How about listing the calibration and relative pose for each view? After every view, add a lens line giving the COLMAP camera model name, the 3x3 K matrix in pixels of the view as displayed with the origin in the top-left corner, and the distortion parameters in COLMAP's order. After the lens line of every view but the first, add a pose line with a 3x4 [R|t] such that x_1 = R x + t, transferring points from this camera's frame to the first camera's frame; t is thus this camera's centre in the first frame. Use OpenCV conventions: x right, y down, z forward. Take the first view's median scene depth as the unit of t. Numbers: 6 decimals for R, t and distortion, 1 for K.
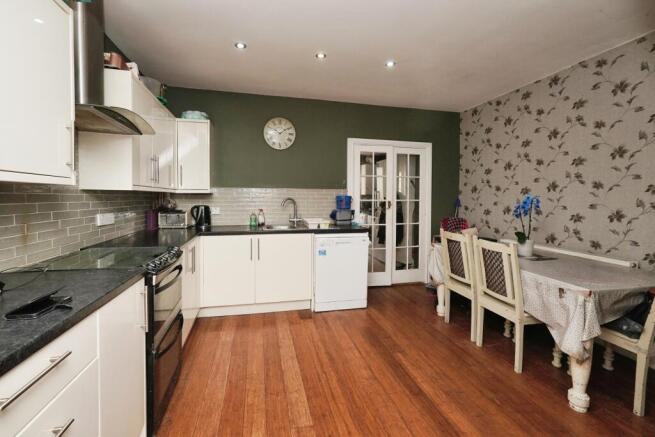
lens RADIAL K [[285.2, 0, 326.6], [0, 285.2, 207.0], [0, 0, 1]] dist [0.001260, 0.000429]
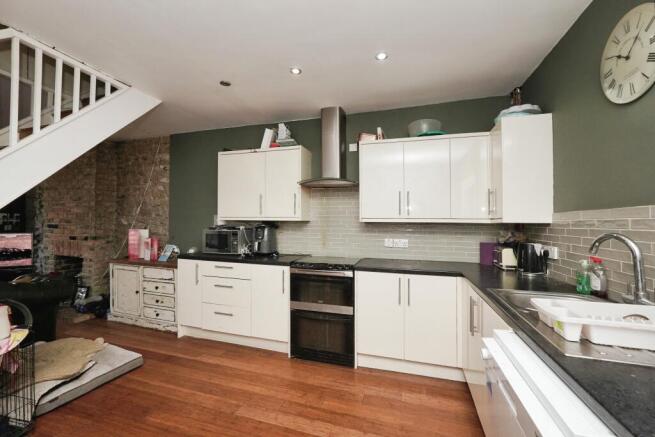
lens RADIAL K [[282.7, 0, 320.2], [0, 282.7, 222.0], [0, 0, 1]] dist [-0.002509, 0.000538]
pose [[-0.525350, -0.014185, -0.850768, 0.383984], [-0.038565, 0.999230, 0.007154, -0.037000], [0.850012, 0.036568, -0.525493, 0.933187]]
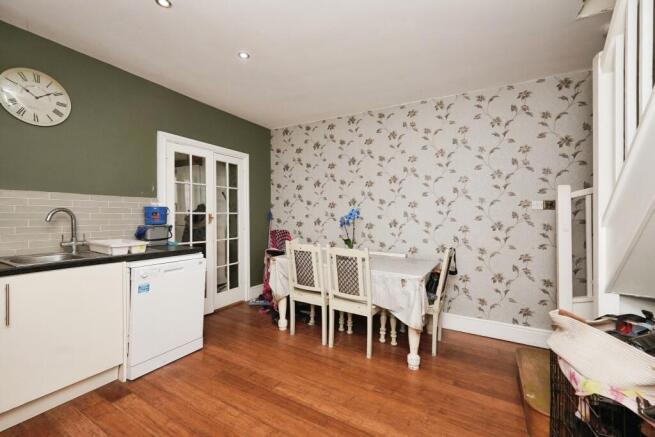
lens RADIAL K [[281.7, 0, 321.5], [0, 281.7, 214.4], [0, 0, 1]] dist [-0.001415, 0.000167]
pose [[0.691724, -0.000956, 0.722161, -0.194224], [0.021554, 0.999581, -0.019323, 0.004938], [-0.721840, 0.028932, 0.691455, 0.208685]]
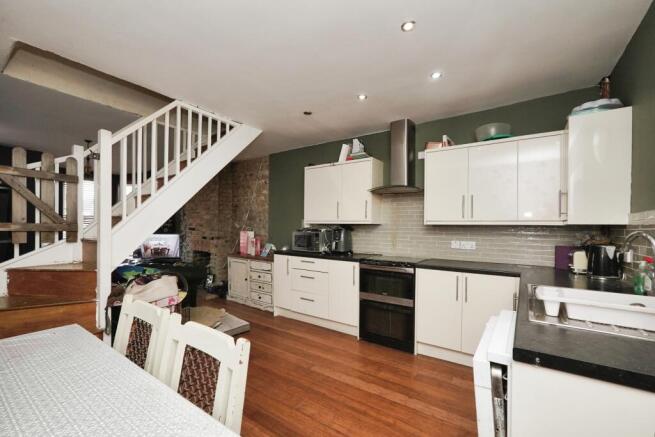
lens RADIAL K [[287.8, 0, 319.2], [0, 287.8, 230.7], [0, 0, 1]] dist [0.000418, 0.000363]
pose [[-0.769466, -0.009524, -0.638617, 0.462725], [-0.036555, 0.998906, 0.029147, -0.030353], [0.637641, 0.045772, -0.768972, 1.094707]]
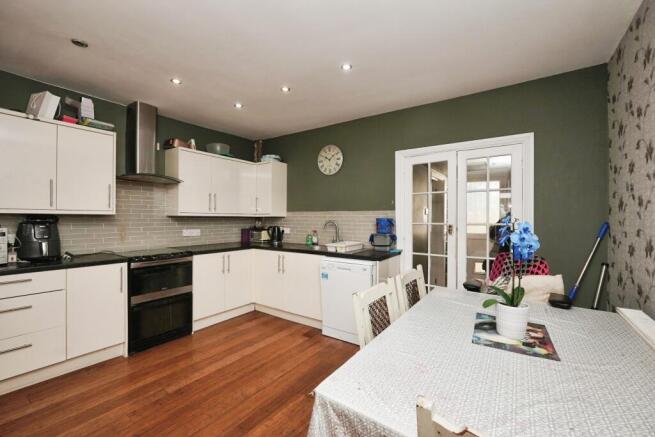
lens RADIAL K [[282.7, 0, 320.2], [0, 282.7, 222.0], [0, 0, 1]] dist [-0.002509, 0.000538]
pose [[0.650717, 0.006646, -0.759291, 0.677574], [-0.023171, 0.999670, -0.011108, -0.014880], [0.758966, 0.024822, 0.650656, 0.321478]]
